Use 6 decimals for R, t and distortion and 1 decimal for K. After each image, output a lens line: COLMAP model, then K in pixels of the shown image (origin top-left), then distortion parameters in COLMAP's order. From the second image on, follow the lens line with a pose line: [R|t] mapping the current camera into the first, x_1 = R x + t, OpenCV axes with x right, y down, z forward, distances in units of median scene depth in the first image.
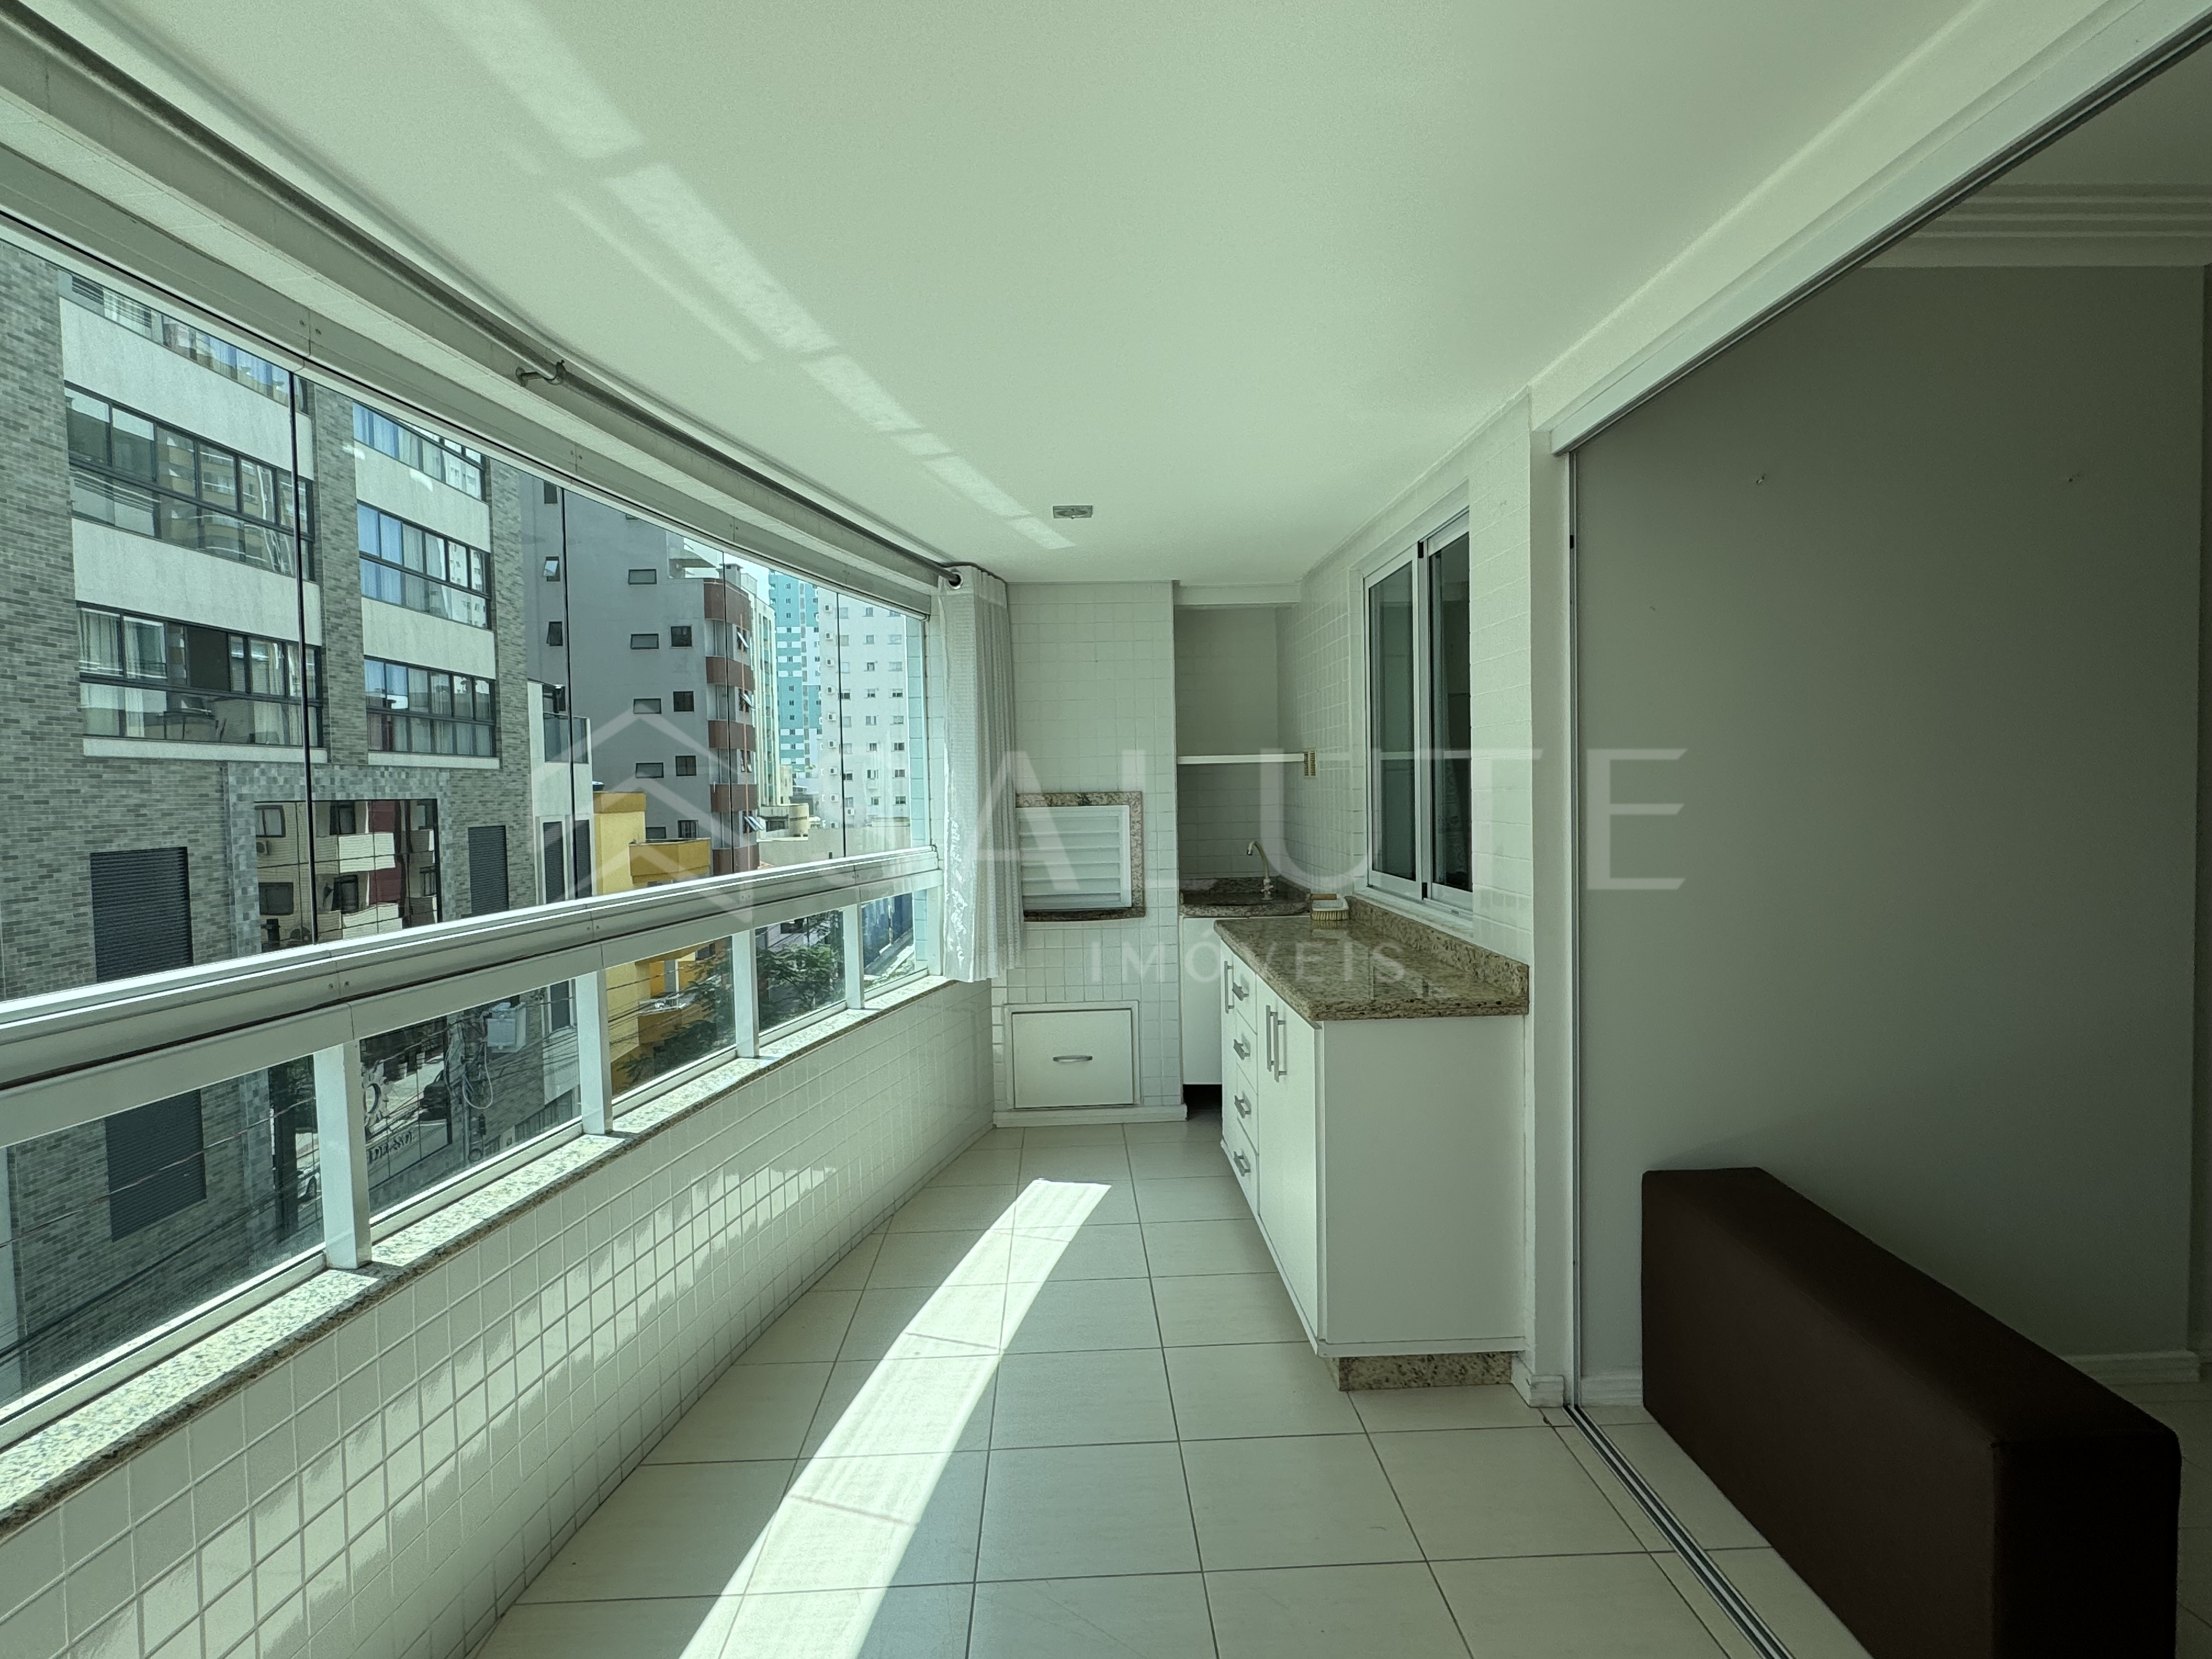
lens RADIAL K [[1138.0, 0, 1109.6], [0, 1138.0, 834.2], [0, 0, 1]] dist [-0.006214, 0.000570]
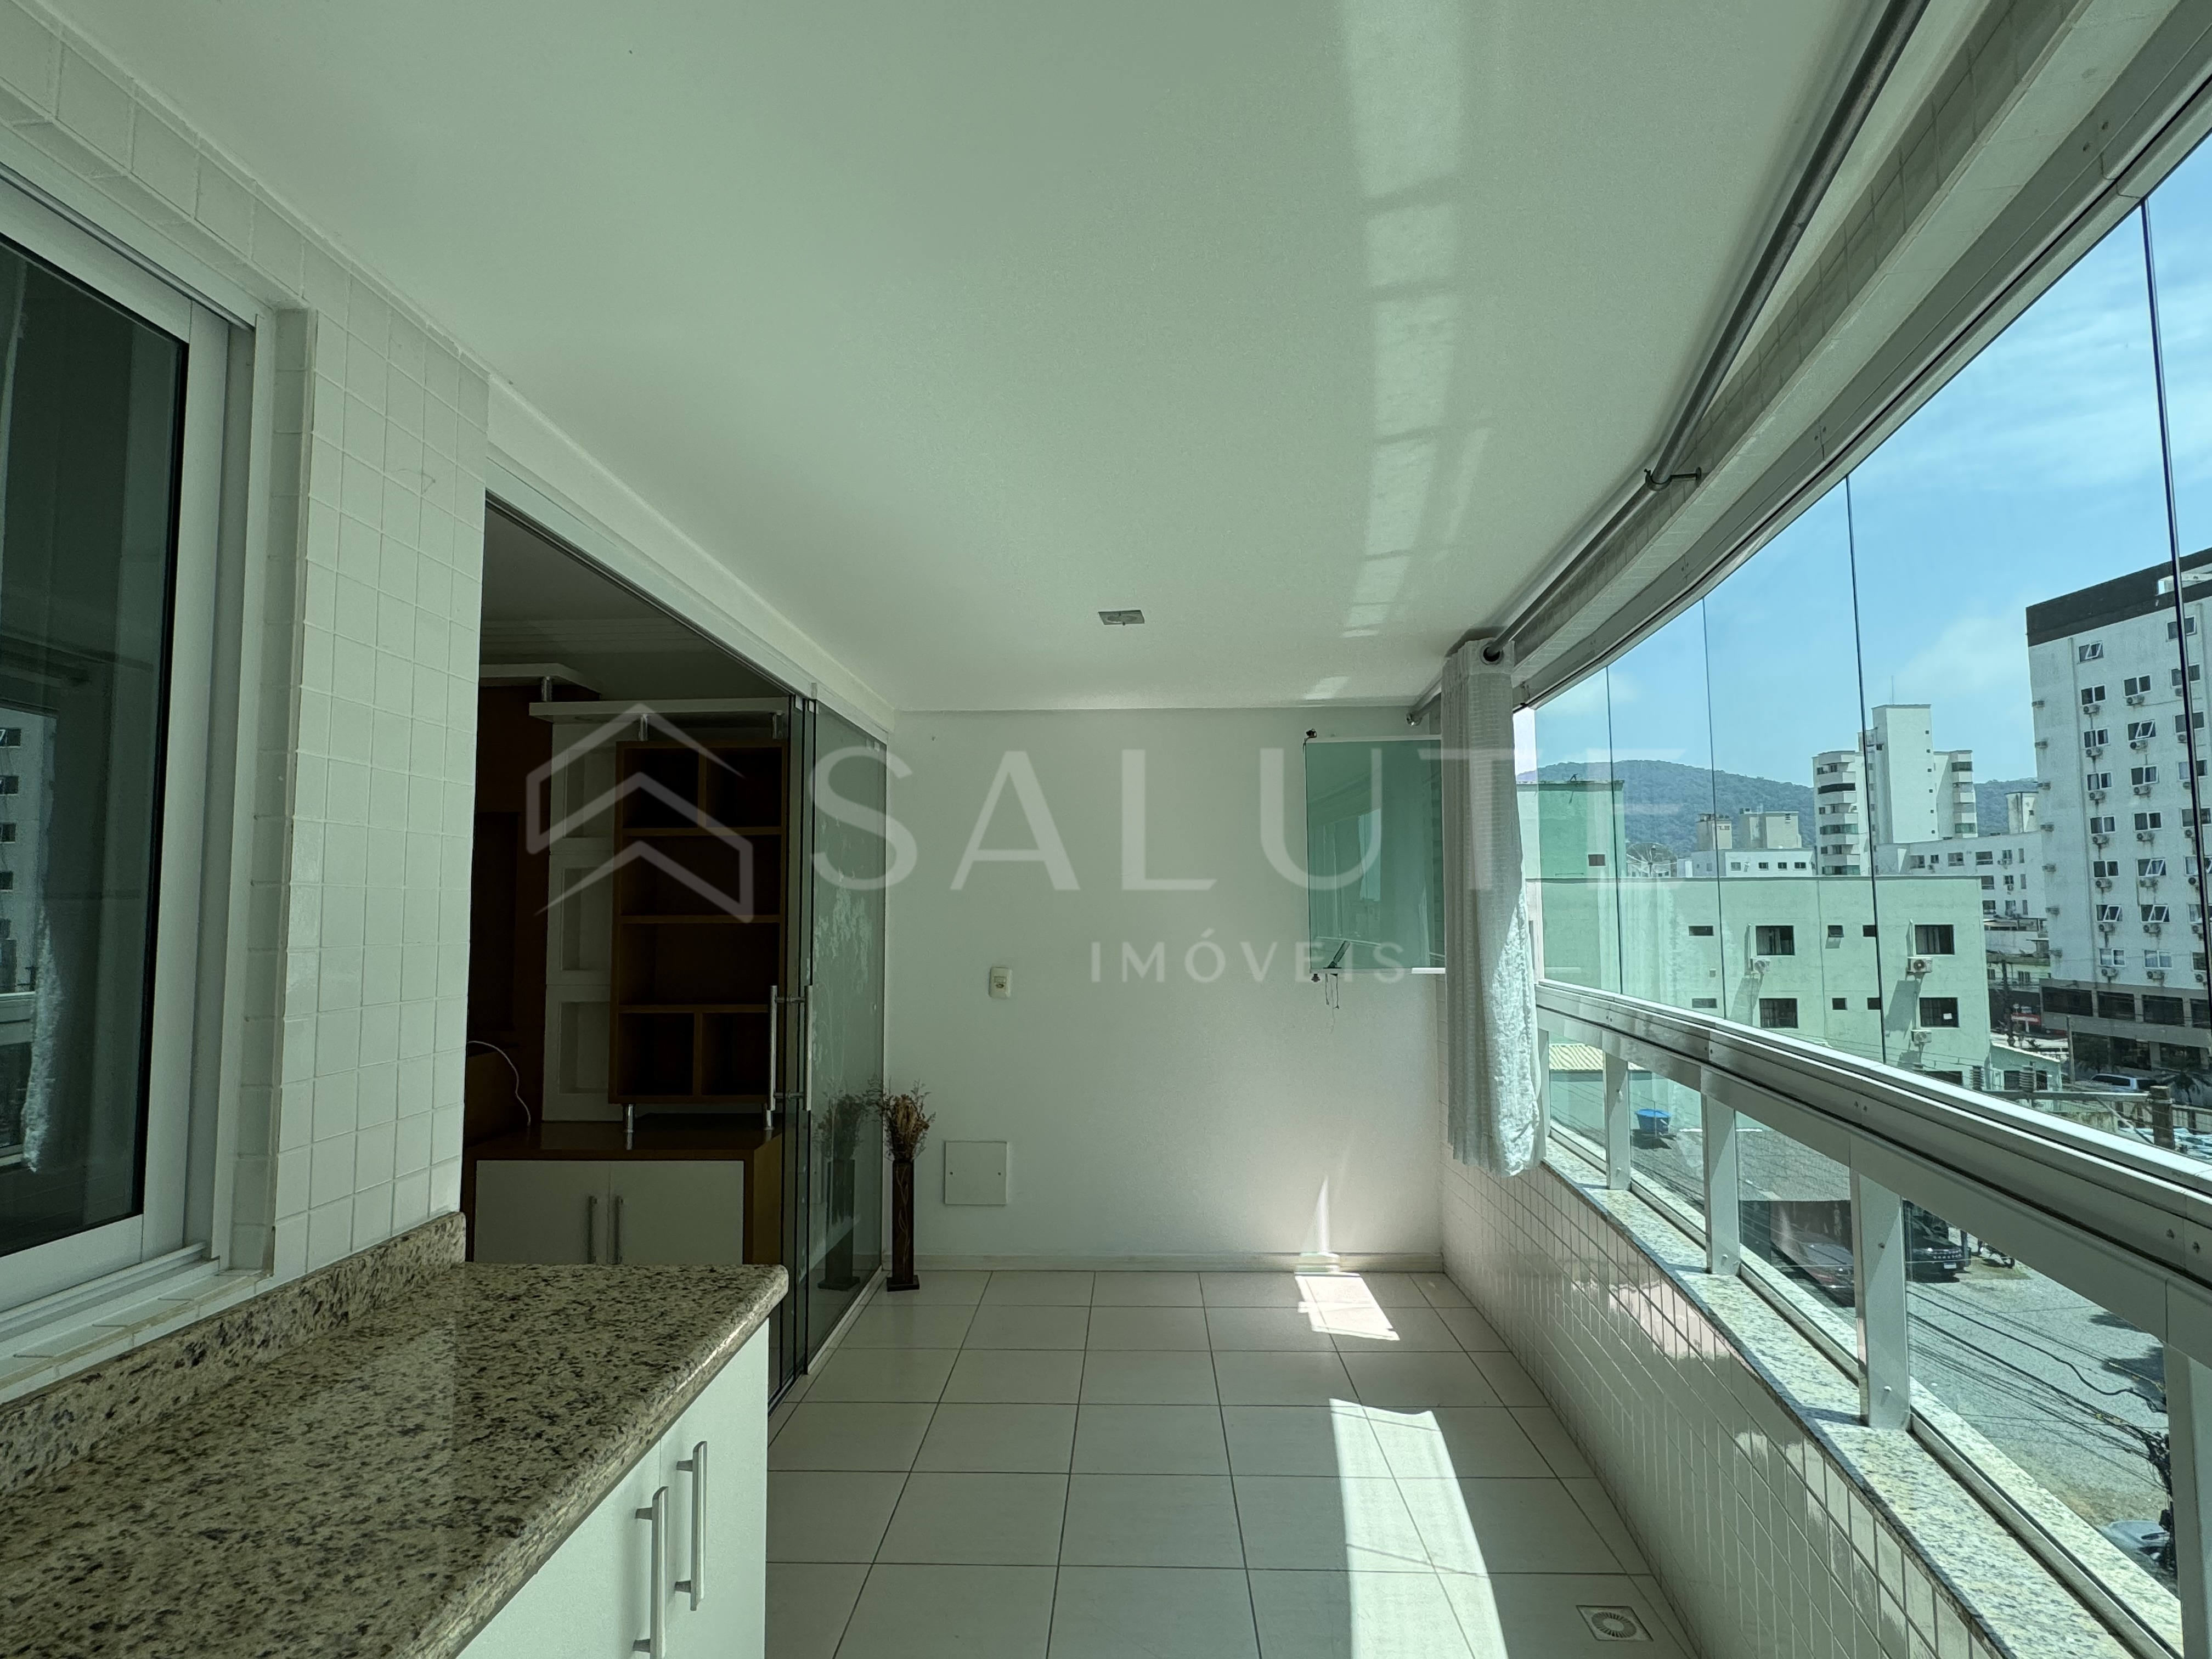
lens RADIAL K [[1138.0, 0, 1107.0], [0, 1138.0, 822.0], [0, 0, 1]] dist [-0.006214, 0.000570]
pose [[-0.996723, 0.040197, 0.070201, -0.069880], [0.037522, 0.998534, -0.039008, -0.088857], [-0.071666, -0.036246, -0.996770, 1.948750]]
